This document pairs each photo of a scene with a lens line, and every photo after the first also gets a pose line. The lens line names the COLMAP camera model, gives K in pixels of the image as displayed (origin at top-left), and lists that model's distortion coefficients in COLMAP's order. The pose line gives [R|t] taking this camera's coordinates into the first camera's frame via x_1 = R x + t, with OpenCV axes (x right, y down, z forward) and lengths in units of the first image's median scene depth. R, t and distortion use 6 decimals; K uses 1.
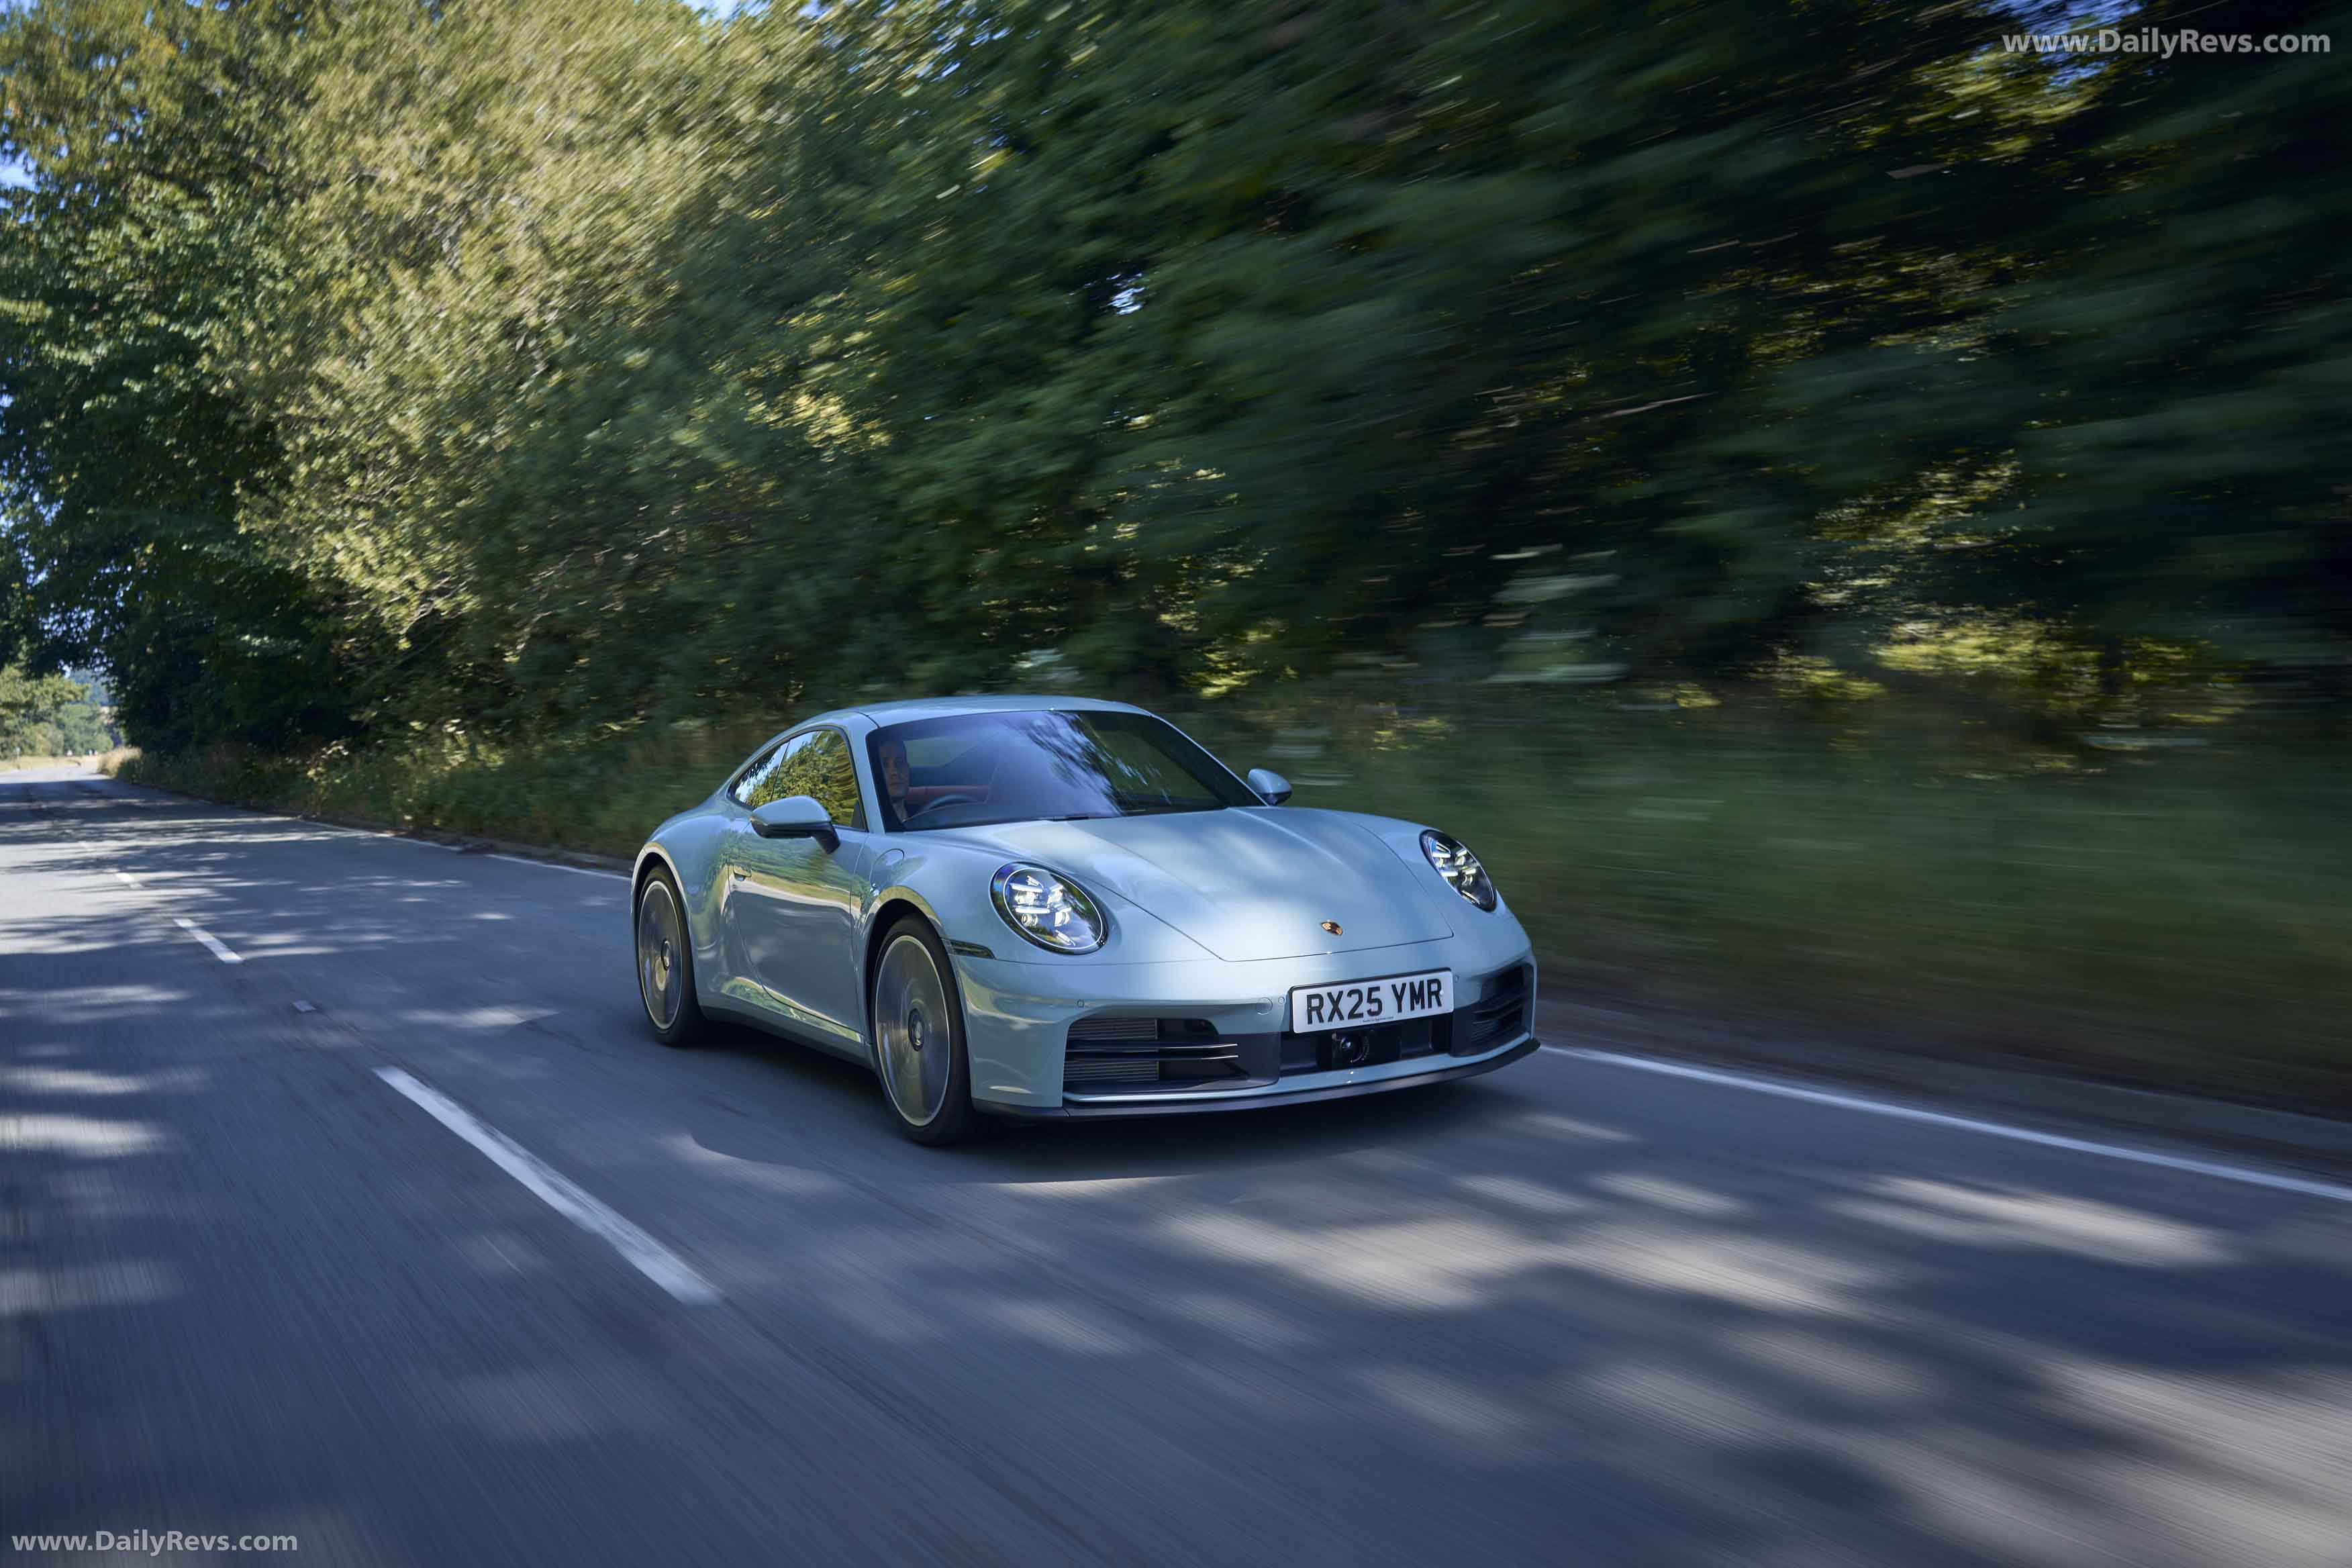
lens RADIAL K [[2115.4, 0, 1176.0], [0, 2115.4, 784.0], [0, 0, 1]] dist [0.002876, -0.069561]
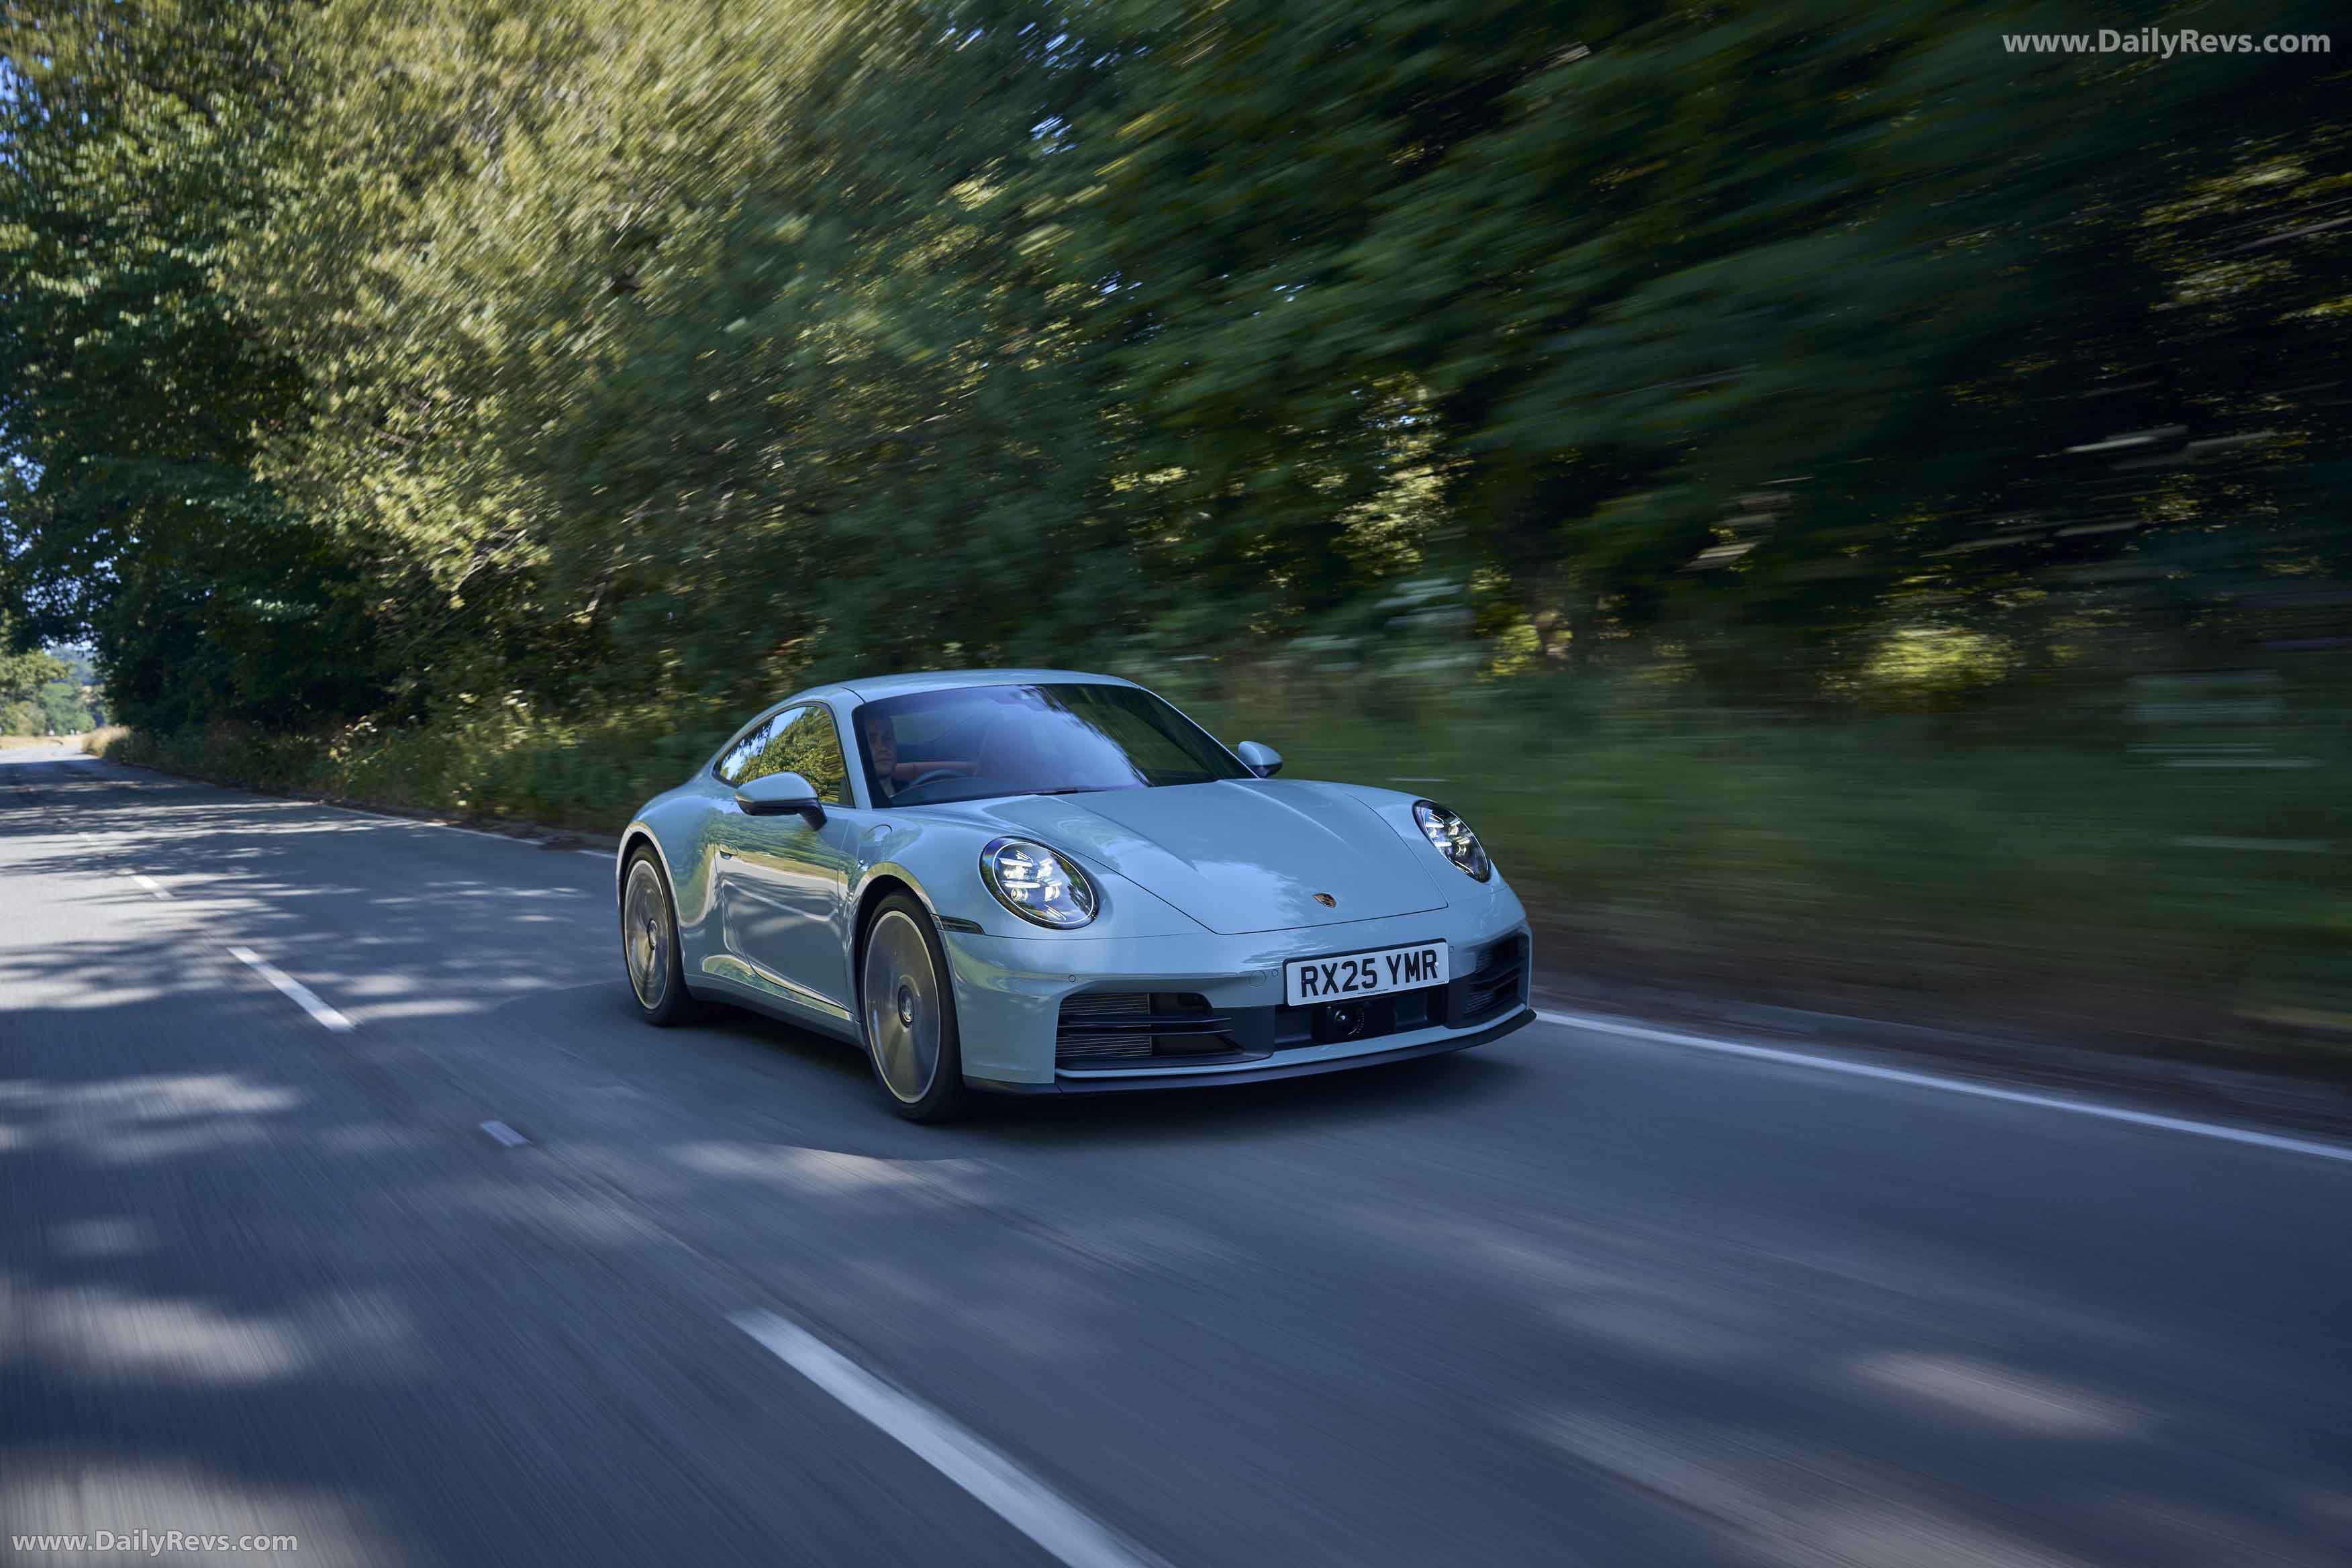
lens RADIAL K [[2127.6, 0, 1176.0], [0, 2127.6, 784.0], [0, 0, 1]] dist [-0.034660, 0.000021]
pose [[0.999952, -0.007148, 0.006750, -0.059024], [0.007057, 0.999885, 0.013390, -0.001359], [-0.006845, -0.013342, 0.999888, 0.101053]]
